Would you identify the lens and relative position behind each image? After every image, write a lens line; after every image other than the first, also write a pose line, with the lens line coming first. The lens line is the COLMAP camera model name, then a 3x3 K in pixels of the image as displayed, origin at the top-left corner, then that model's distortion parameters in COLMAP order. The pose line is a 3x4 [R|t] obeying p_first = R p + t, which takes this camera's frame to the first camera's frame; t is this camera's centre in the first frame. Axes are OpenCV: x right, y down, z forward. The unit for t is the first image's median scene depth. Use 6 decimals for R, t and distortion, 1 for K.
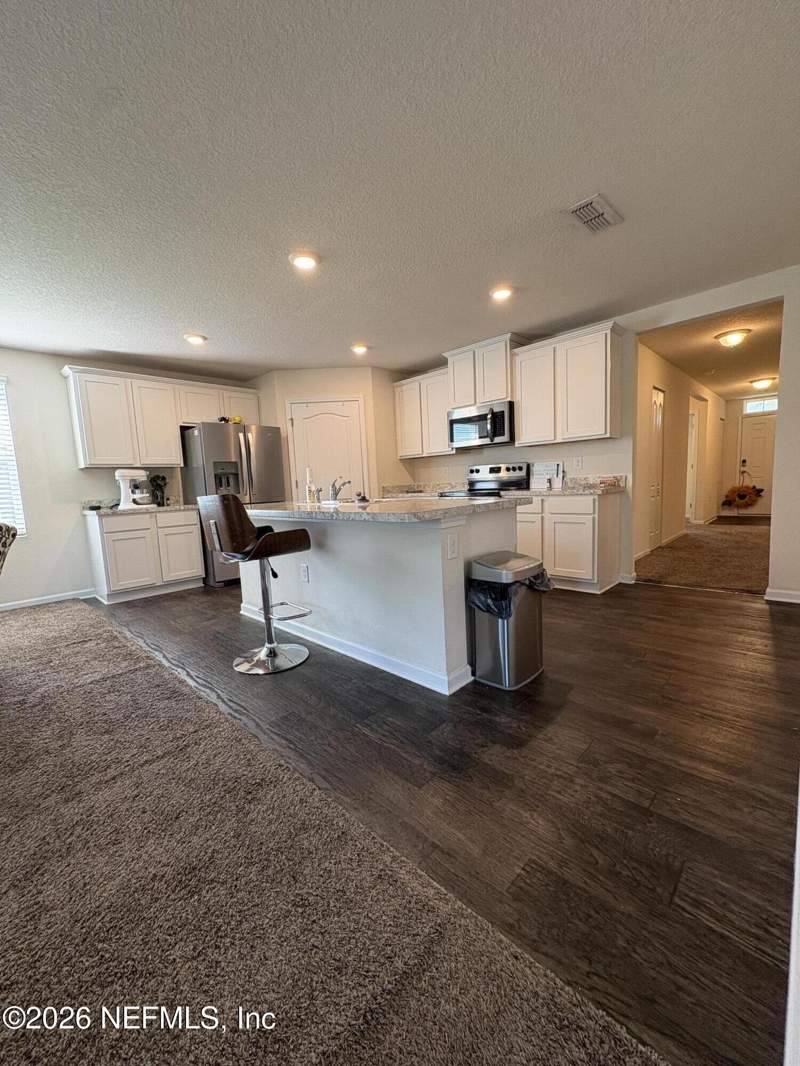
lens RADIAL K [[423.6, 0, 406.4], [0, 423.6, 533.4], [0, 0, 1]] dist [0.001390, -0.000184]
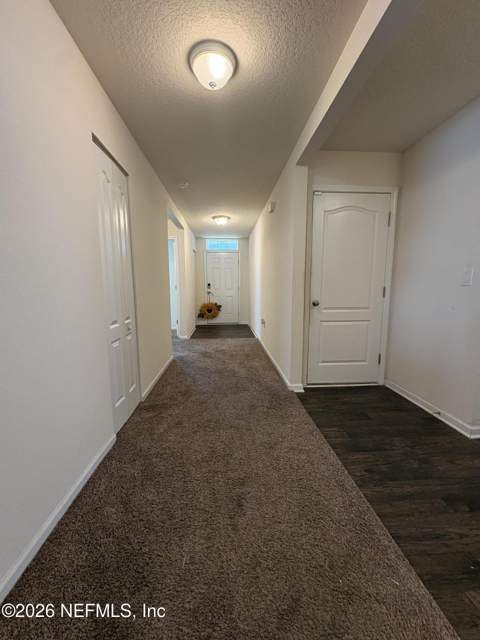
lens RADIAL K [[254.3, 0, 241.2], [0, 254.3, 321.1], [0, 0, 1]] dist [0.001390, -0.000184]
pose [[0.677890, -0.057494, 0.732912, 0.258997], [0.057623, 0.998025, 0.024994, -0.068069], [-0.732902, 0.025289, 0.679864, 0.370288]]
